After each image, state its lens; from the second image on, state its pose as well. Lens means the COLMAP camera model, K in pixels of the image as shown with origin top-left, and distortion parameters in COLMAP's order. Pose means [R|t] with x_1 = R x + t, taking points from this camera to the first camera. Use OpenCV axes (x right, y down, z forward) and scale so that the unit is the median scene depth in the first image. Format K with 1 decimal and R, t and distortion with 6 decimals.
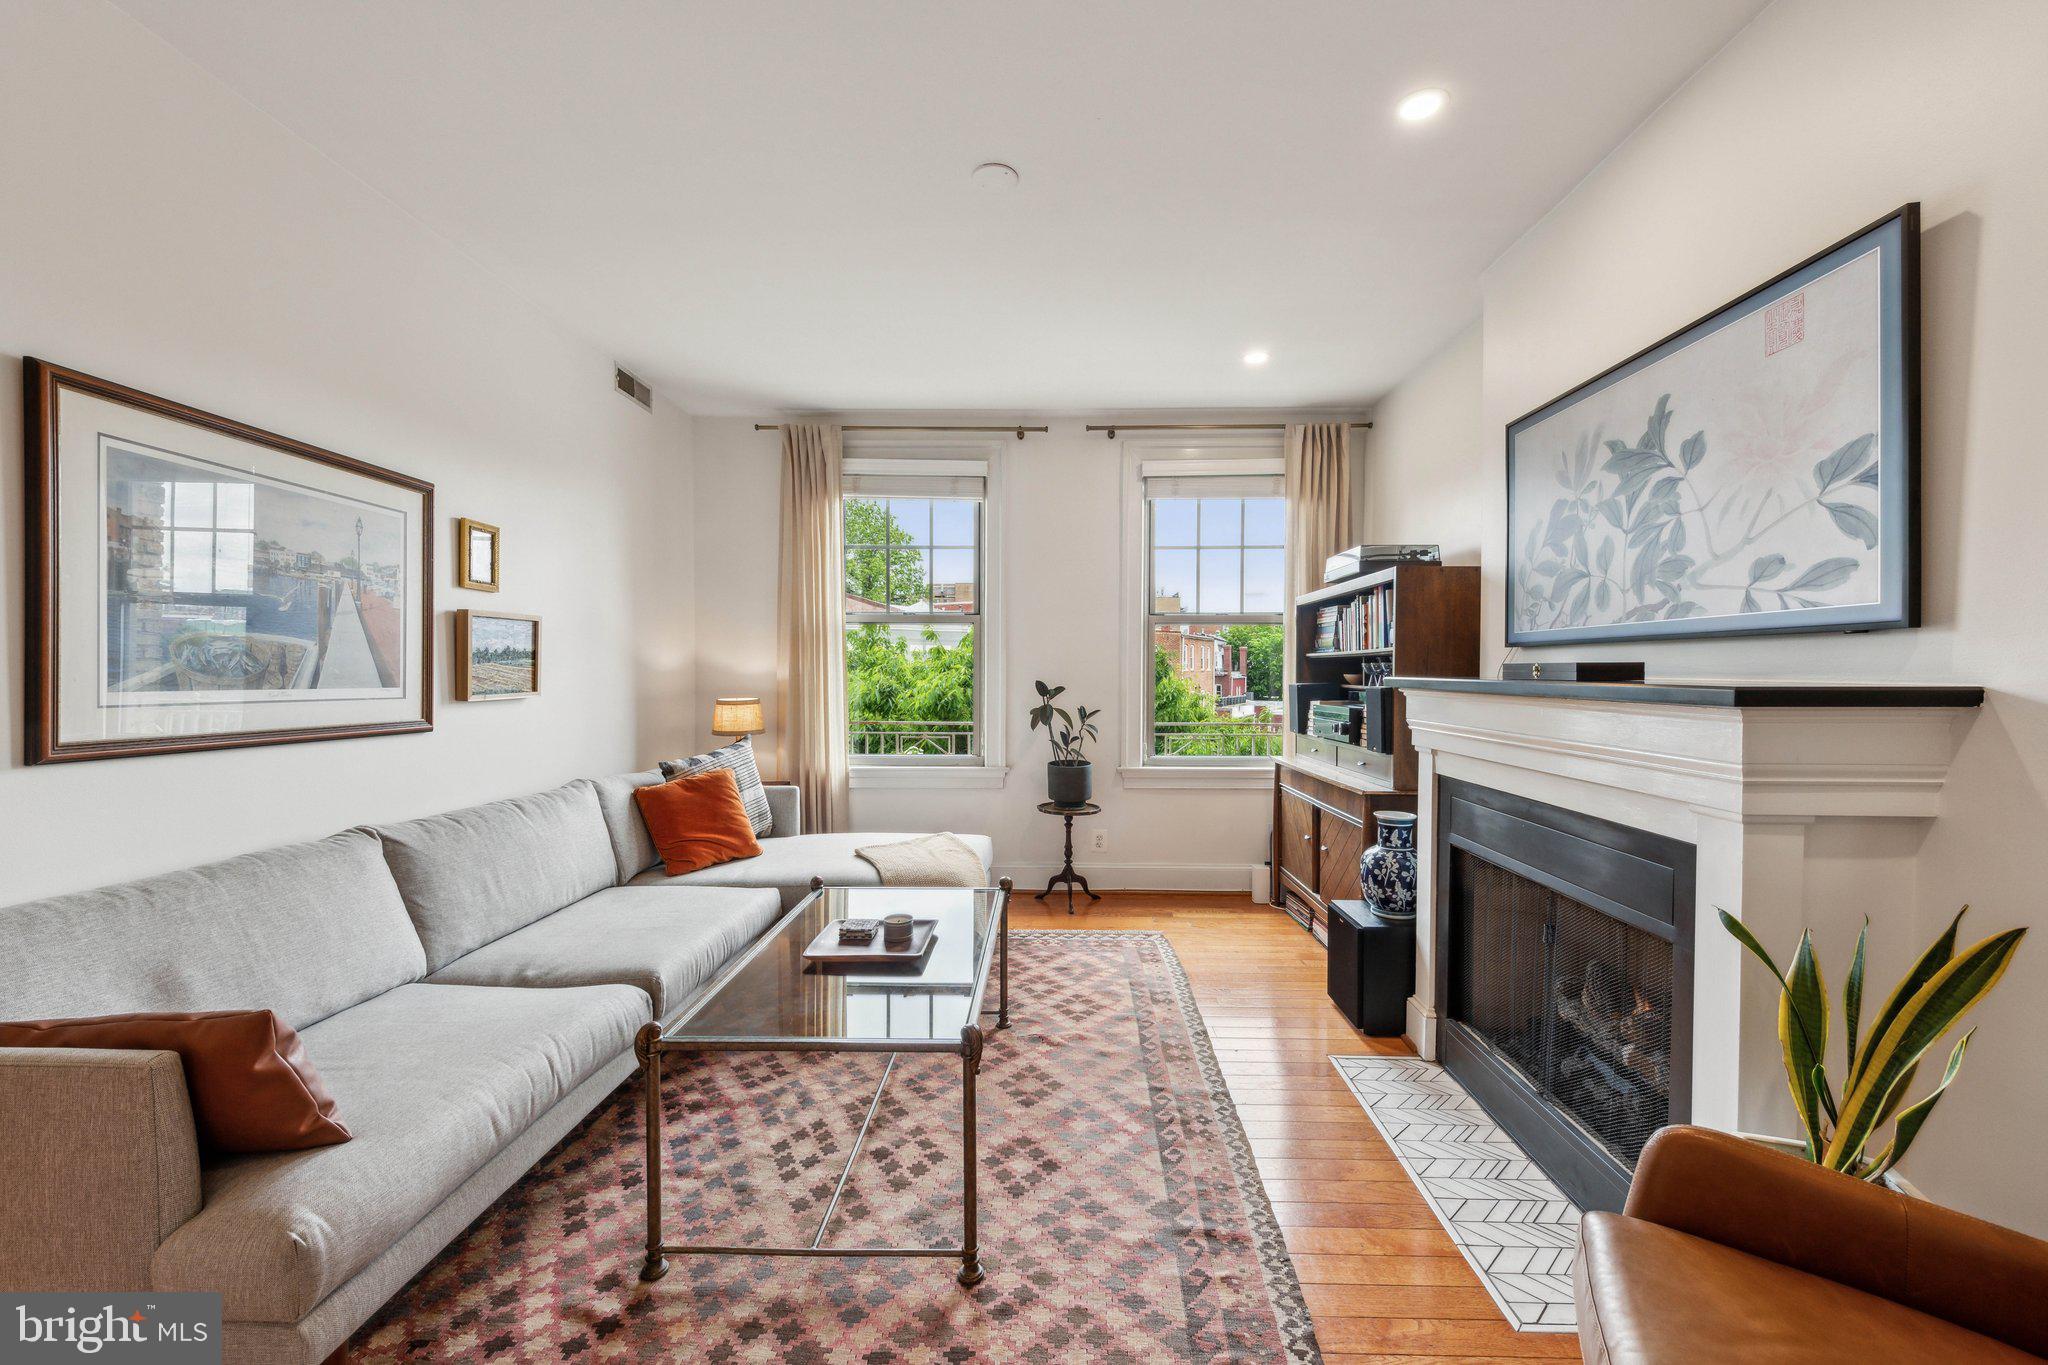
lens RADIAL K [[816.7, 0, 1034.7], [0, 816.7, 687.7], [0, 0, 1]] dist [0.017021, -0.007225]
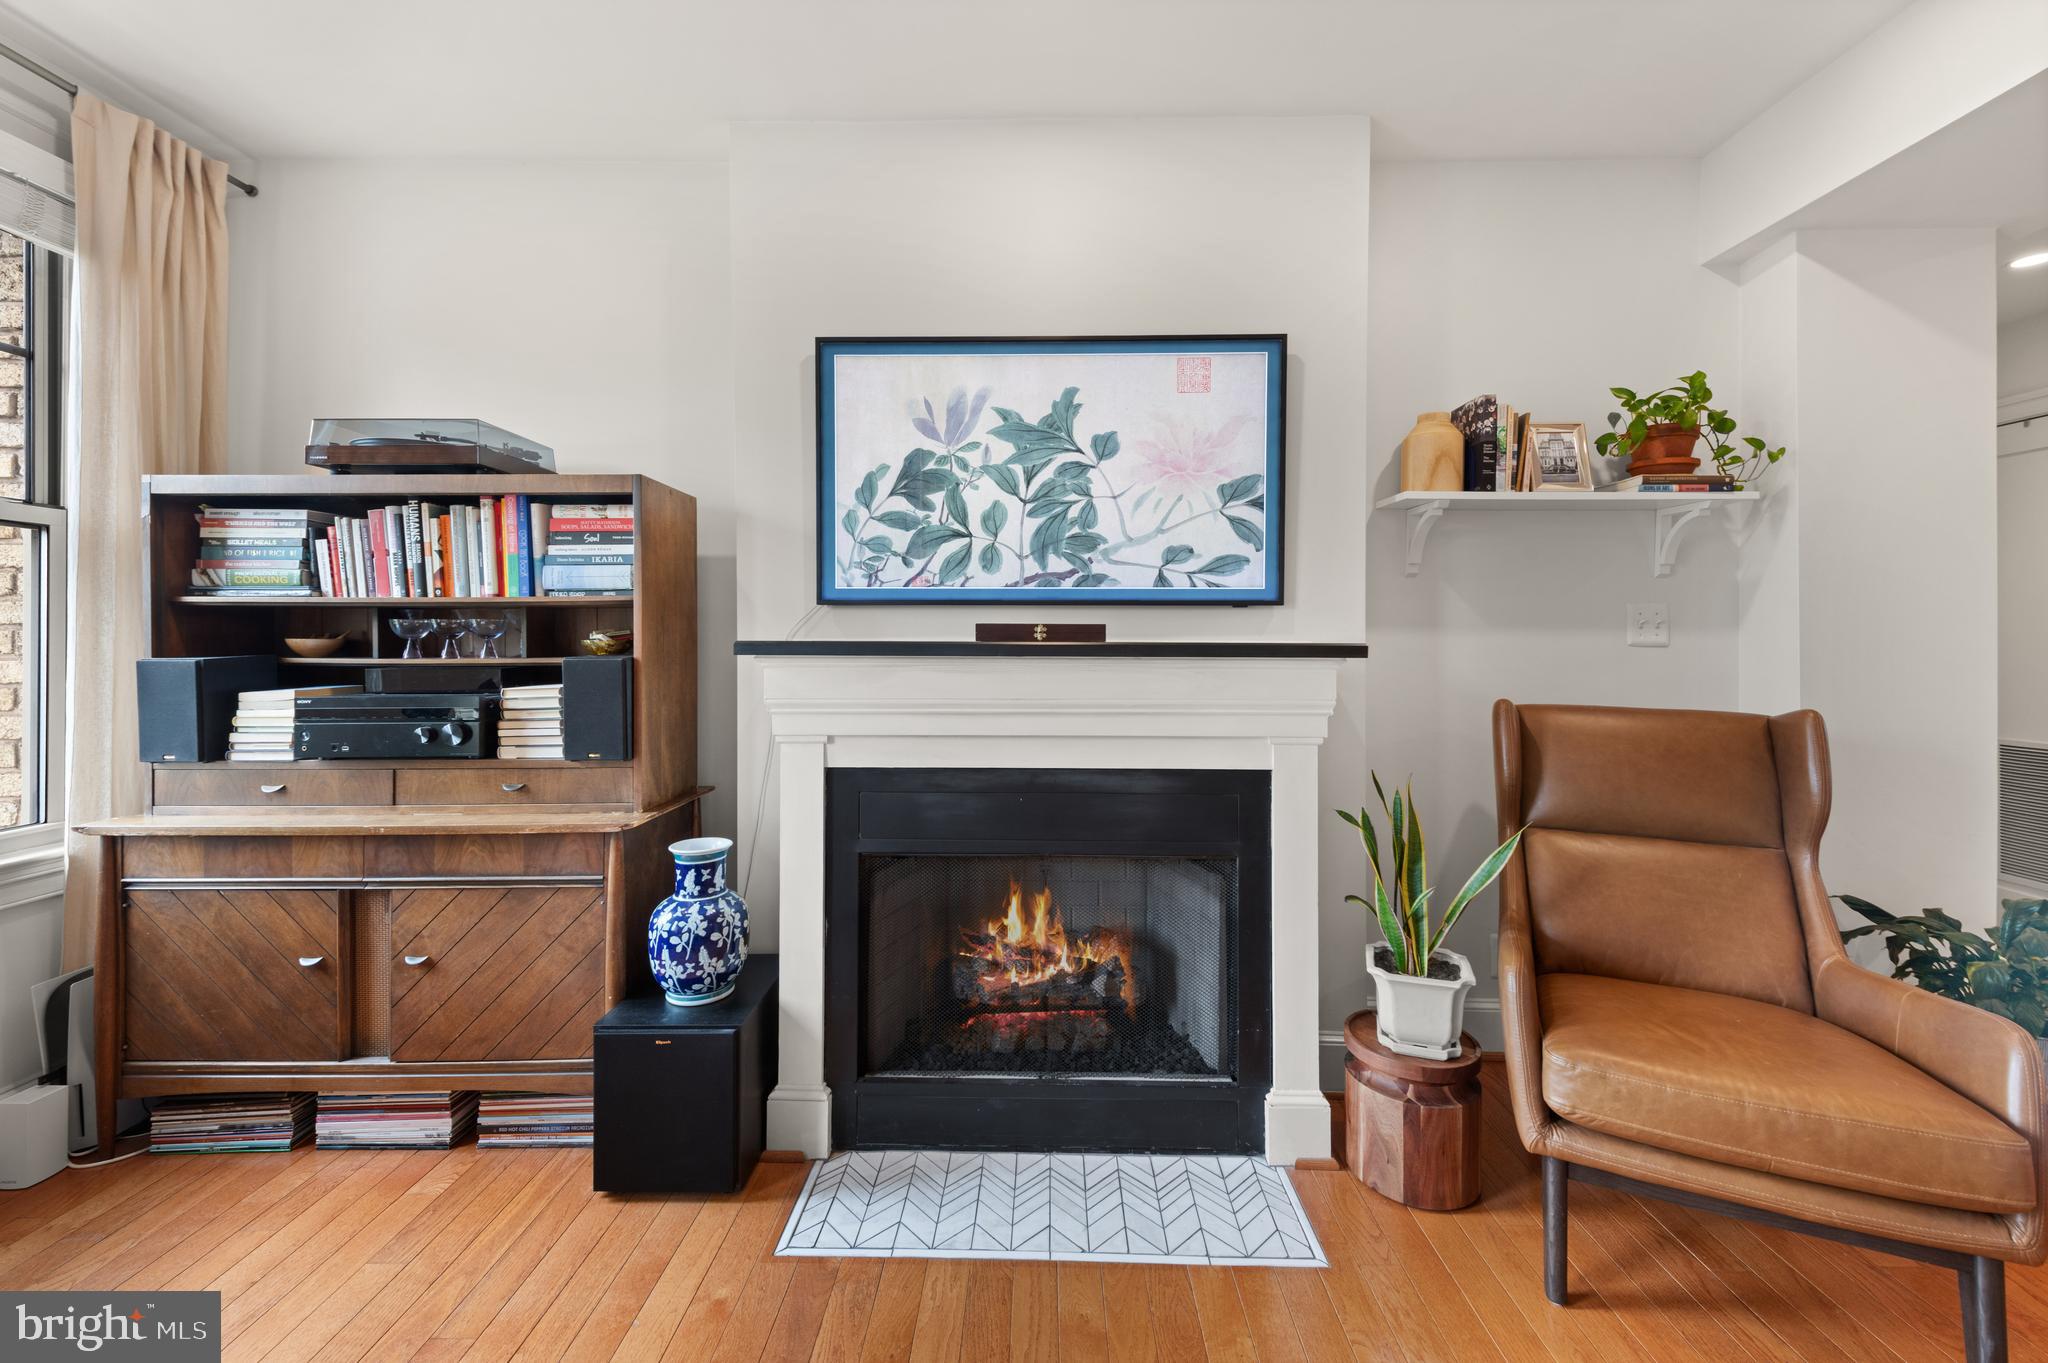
lens RADIAL K [[822.7, 0, 1029.7], [0, 822.7, 649.6], [0, 0, 1]] dist [0.017603, -0.005633]
pose [[-0.011189, 0.004886, 0.999925, -0.295412], [0.019847, 0.999792, -0.004663, 0.005024], [-0.999740, 0.019793, -0.011284, 0.892898]]
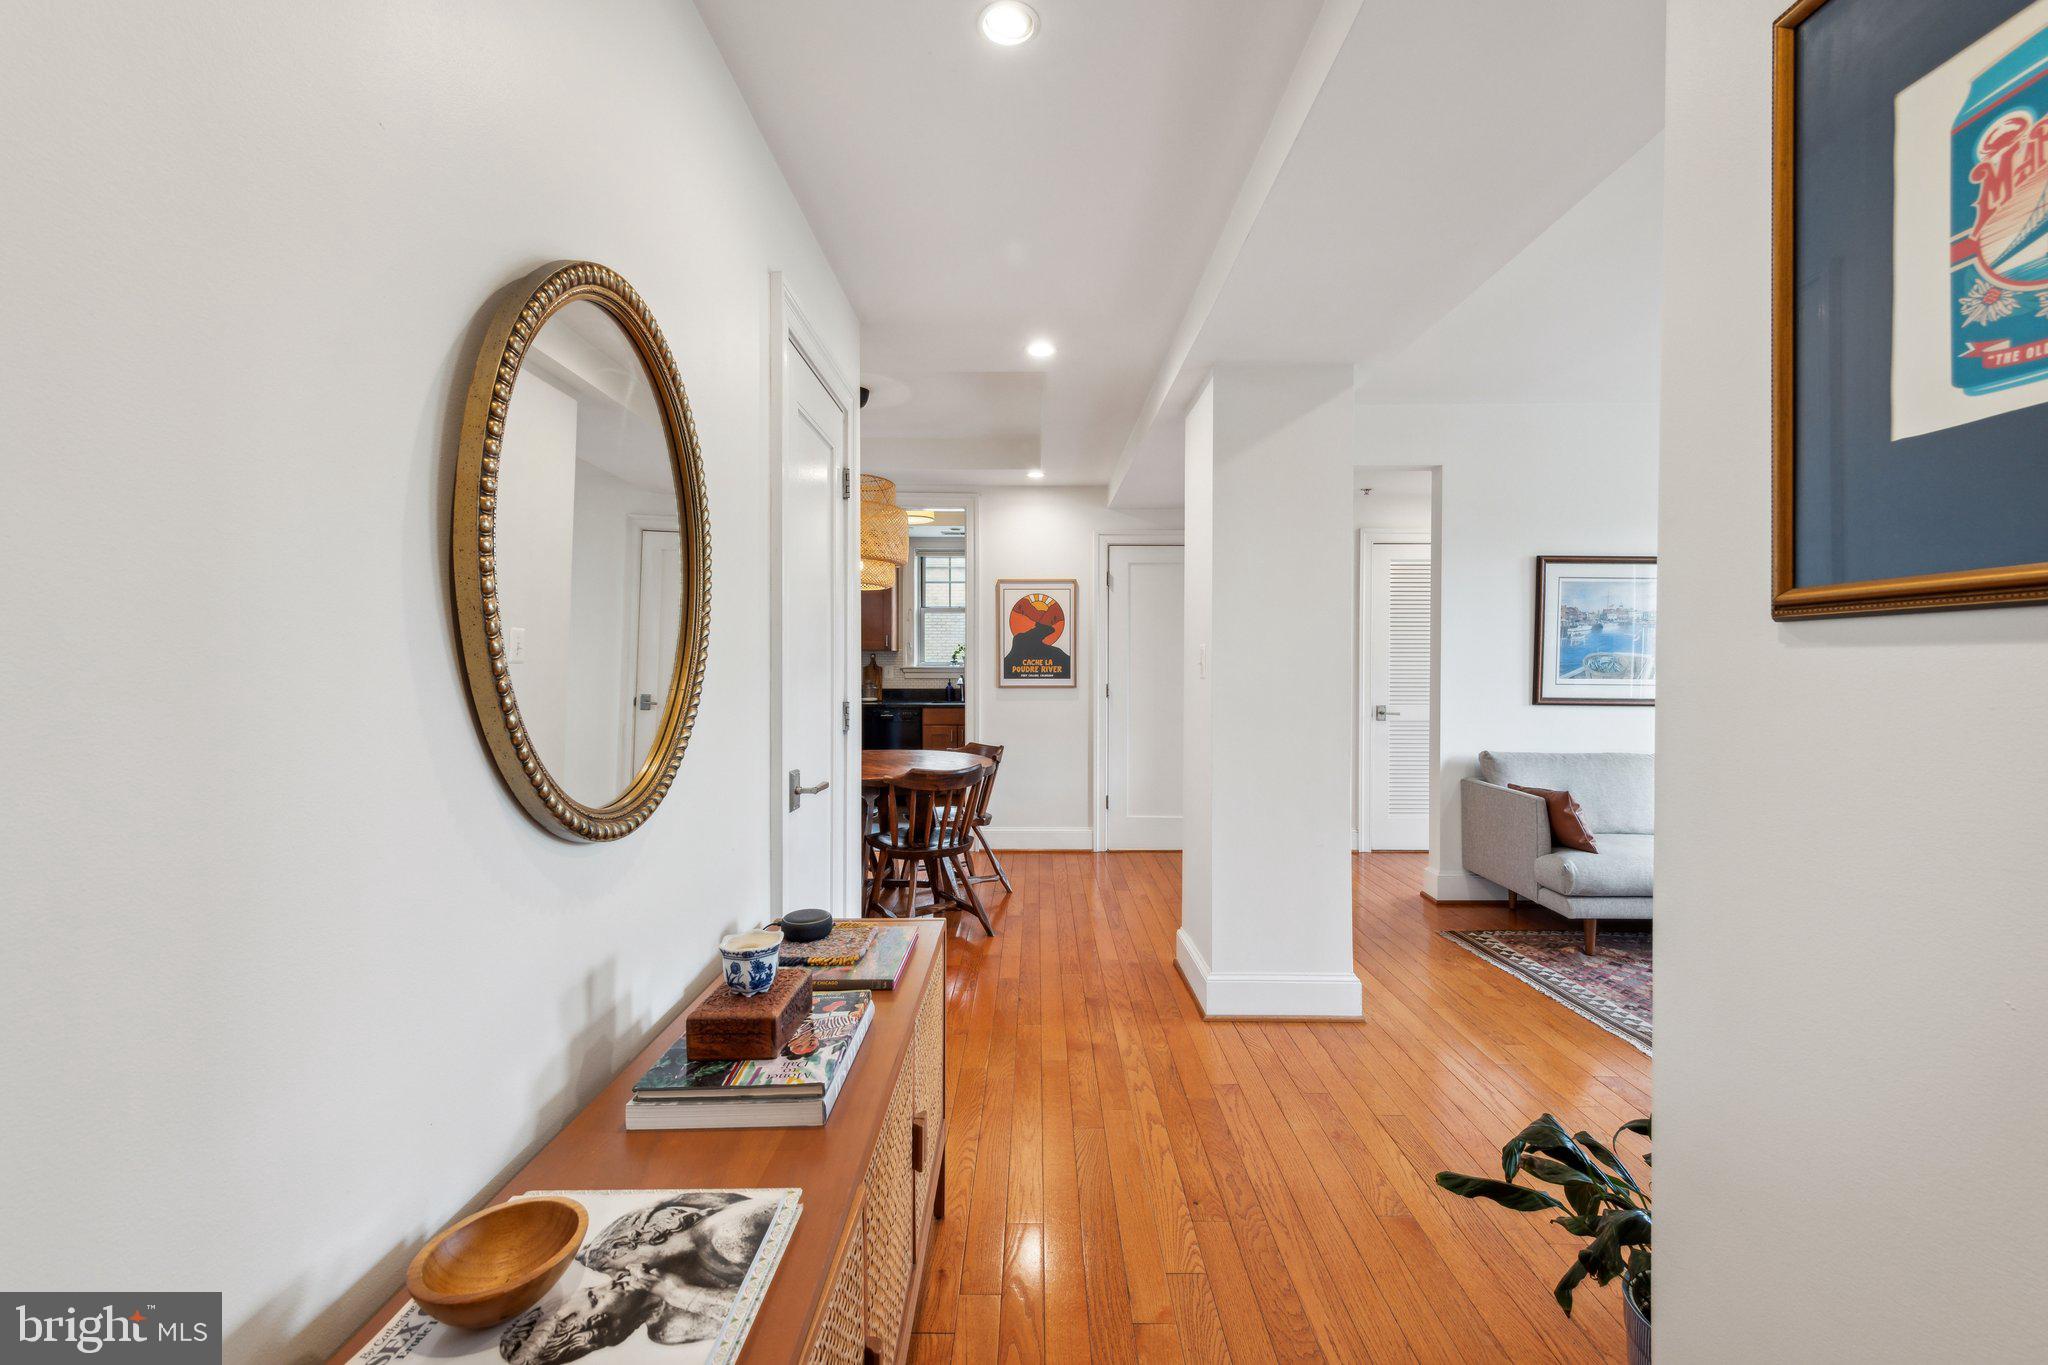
lens RADIAL K [[814.2, 0, 1030.1], [0, 814.2, 669.4], [0, 0, 1]] dist [0.017130, -0.005411]
pose [[0.014115, 0.007406, -0.999873, 1.047830], [-0.024829, 0.999667, 0.007054, 0.000448], [0.999592, 0.024726, 0.014294, -0.504812]]
